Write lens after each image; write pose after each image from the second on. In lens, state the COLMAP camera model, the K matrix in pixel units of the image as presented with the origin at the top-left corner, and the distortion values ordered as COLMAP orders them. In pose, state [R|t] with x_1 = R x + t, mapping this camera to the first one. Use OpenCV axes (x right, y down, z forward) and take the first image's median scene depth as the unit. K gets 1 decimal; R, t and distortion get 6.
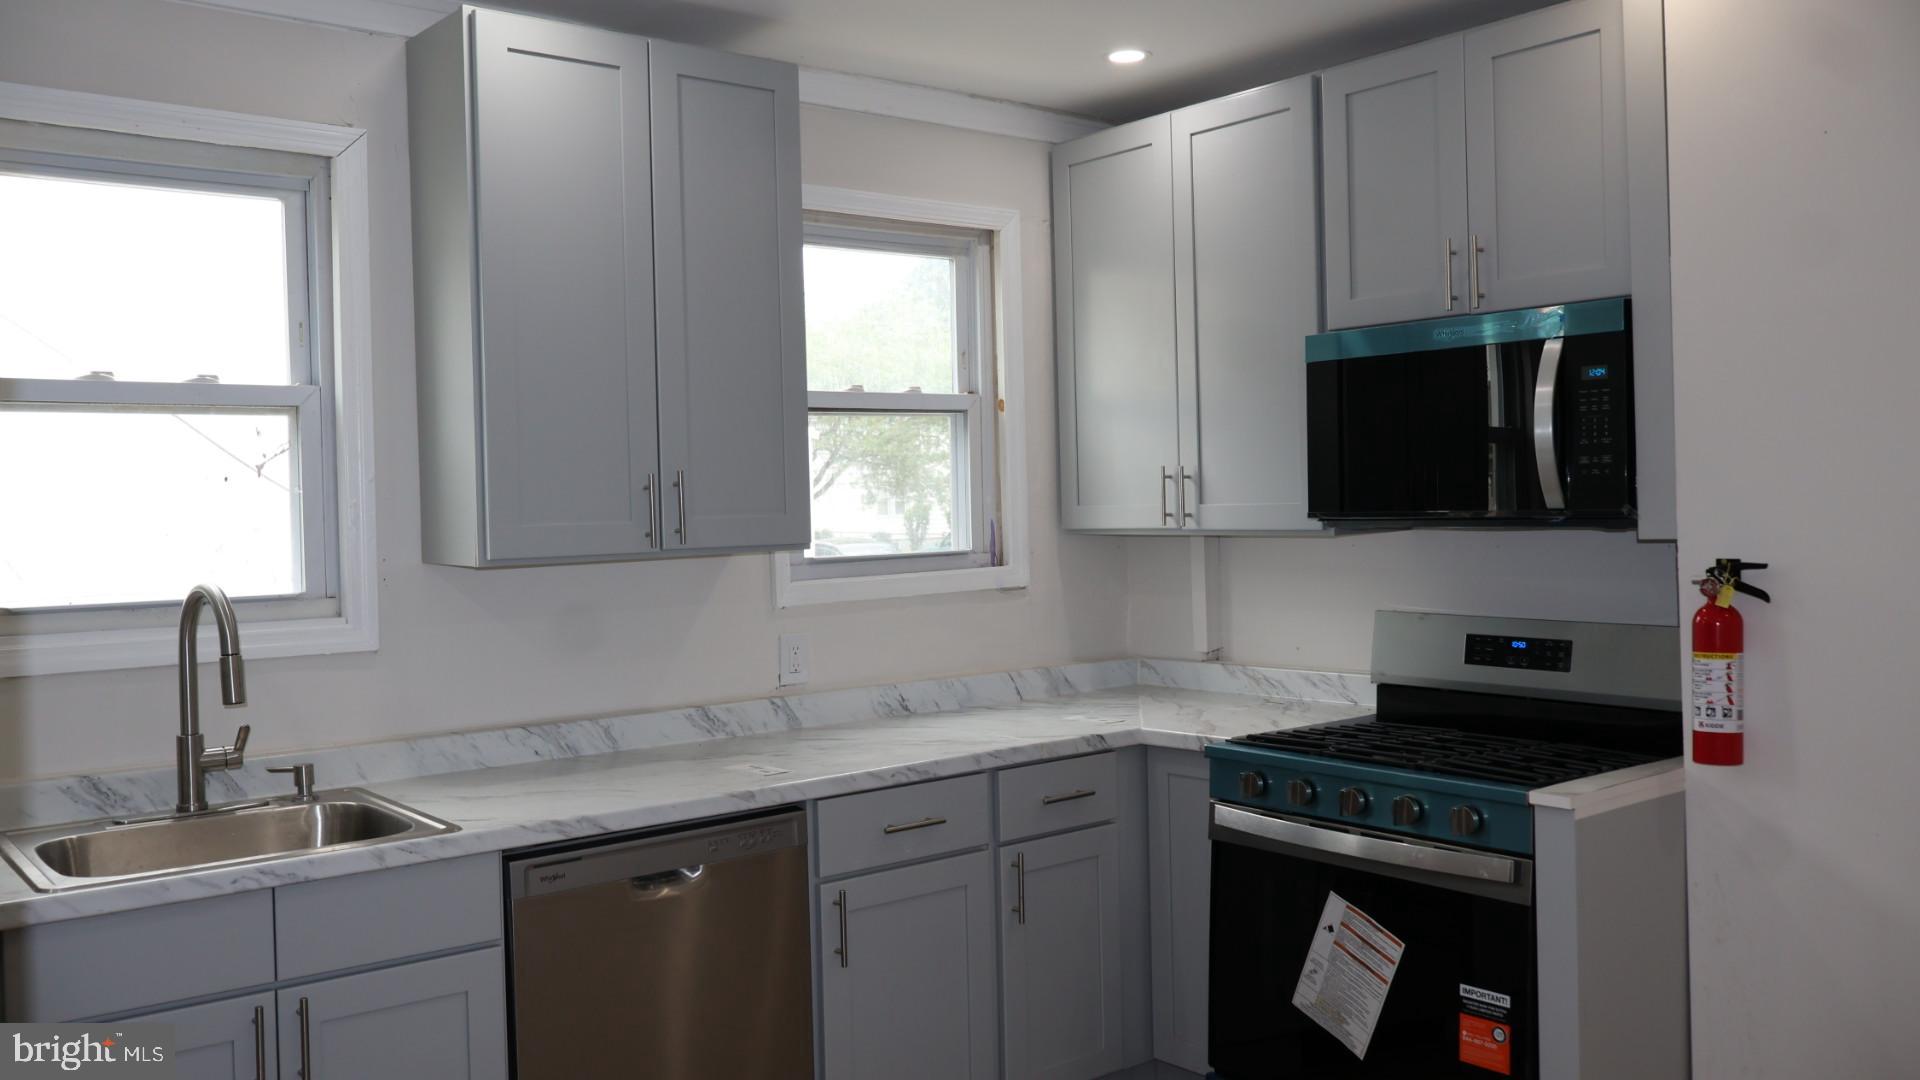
lens RADIAL K [[1551.8, 0, 956.6], [0, 1551.8, 529.1], [0, 0, 1]] dist [-0.003789, 0.001765]
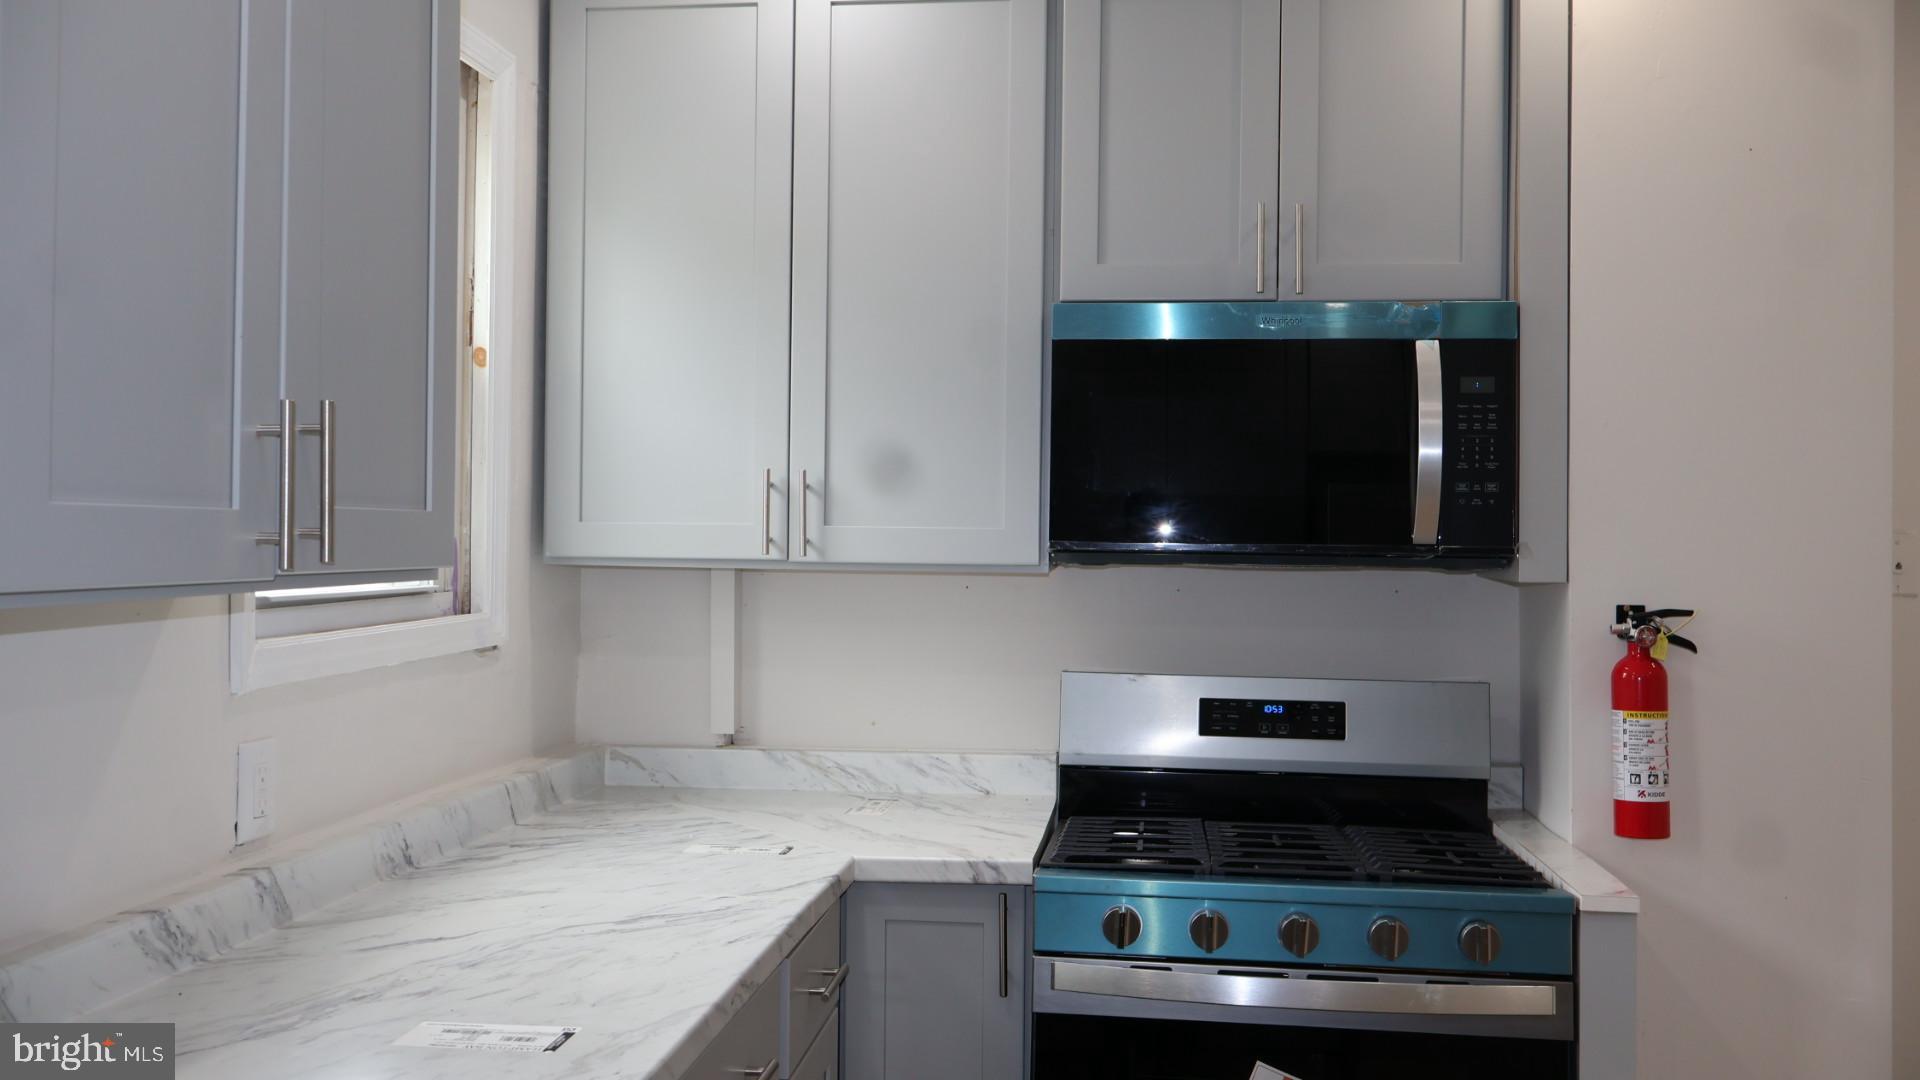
lens RADIAL K [[1551.8, 0, 959.4], [0, 1551.8, 553.2], [0, 0, 1]] dist [-0.003789, 0.001765]
pose [[0.720889, 0.029673, 0.692415, -0.331481], [-0.016549, 0.999535, -0.025605, 0.015294], [-0.692853, 0.007000, 0.721045, 0.516283]]
